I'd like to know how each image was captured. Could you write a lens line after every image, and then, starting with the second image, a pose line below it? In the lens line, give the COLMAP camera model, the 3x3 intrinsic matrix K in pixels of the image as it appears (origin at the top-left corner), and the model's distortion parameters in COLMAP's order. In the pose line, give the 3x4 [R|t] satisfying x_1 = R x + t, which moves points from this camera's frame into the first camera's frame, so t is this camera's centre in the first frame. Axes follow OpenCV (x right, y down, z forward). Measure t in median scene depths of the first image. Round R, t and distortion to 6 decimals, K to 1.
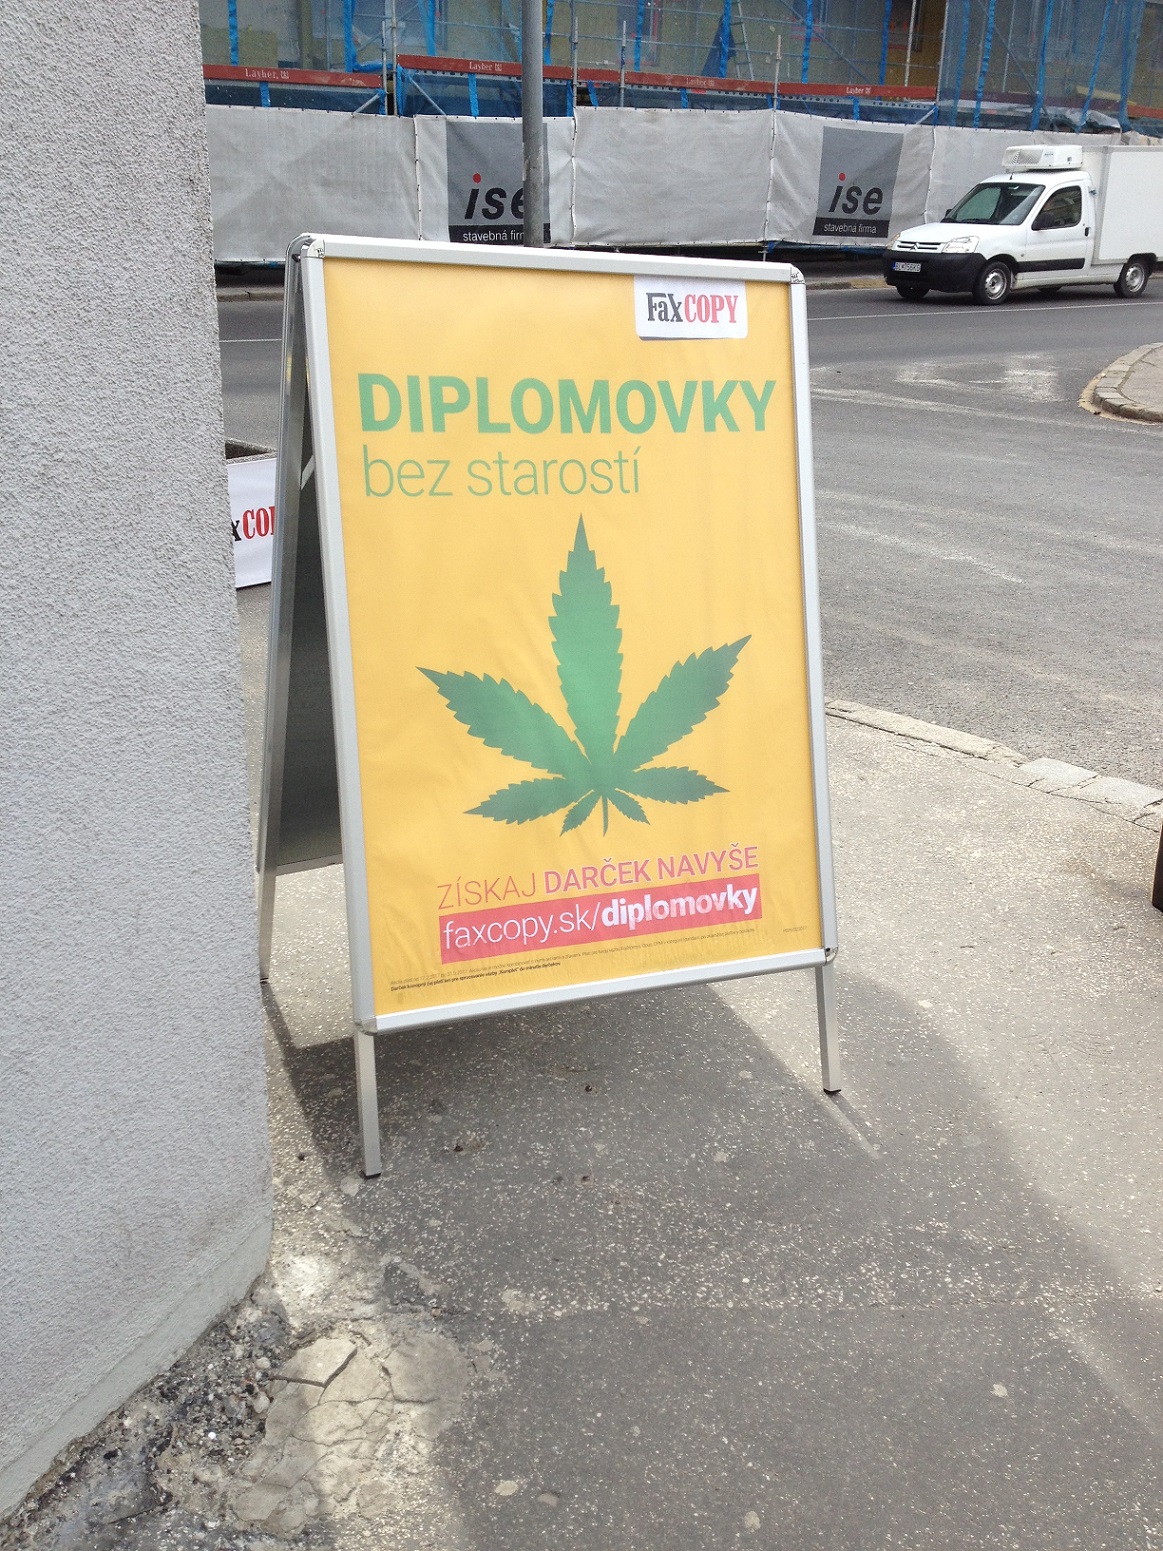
lens RADIAL K [[1568.2, 0, 586.3], [0, 1568.2, 786.5], [0, 0, 1]] dist [0.260930, -0.743929]
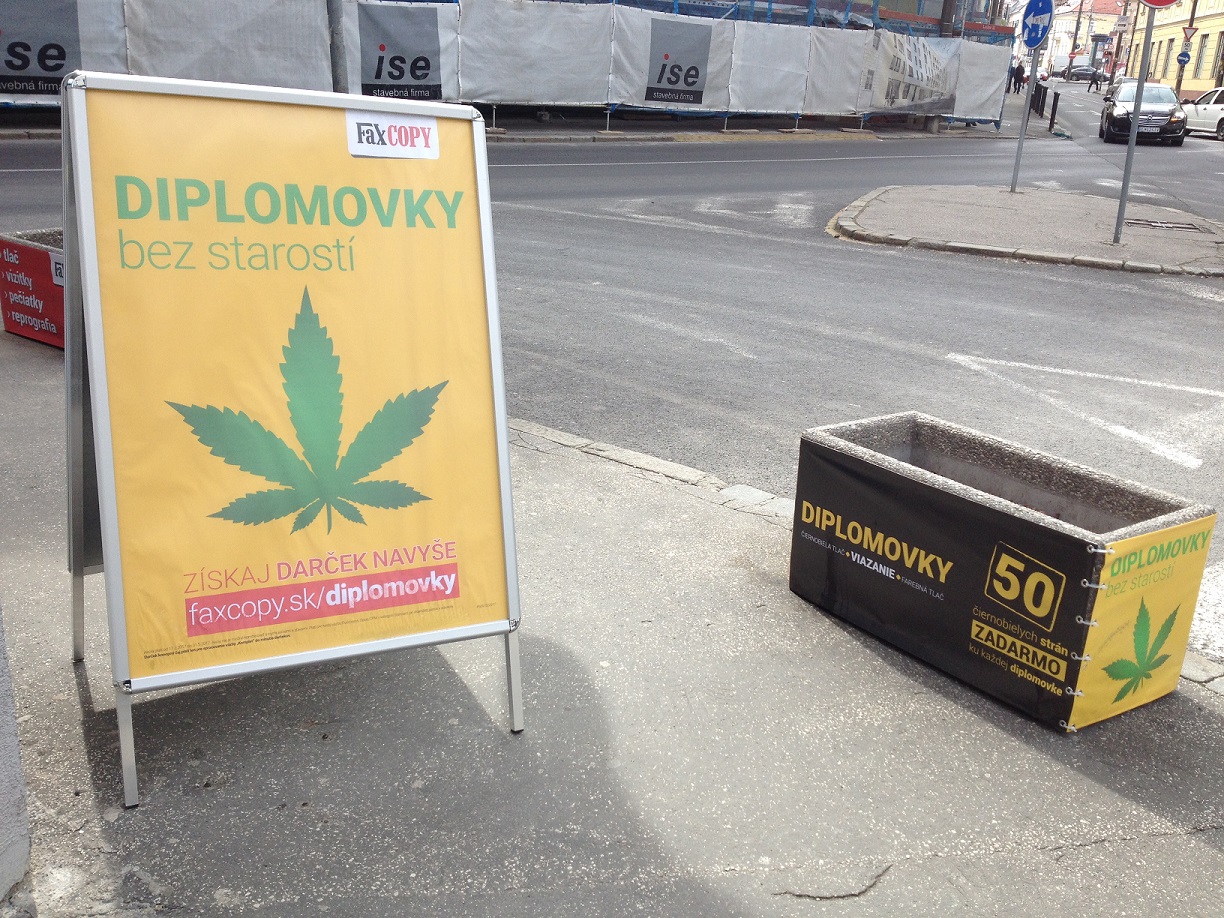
lens RADIAL K [[1237.6, 0, 615.9], [0, 1237.6, 451.3], [0, 0, 1]] dist [0.260930, -0.743929]
pose [[0.994922, -0.001189, 0.100639, 0.135508], [0.007039, 0.998304, -0.057793, 0.023348], [-0.100399, 0.058208, 0.993243, -0.042103]]
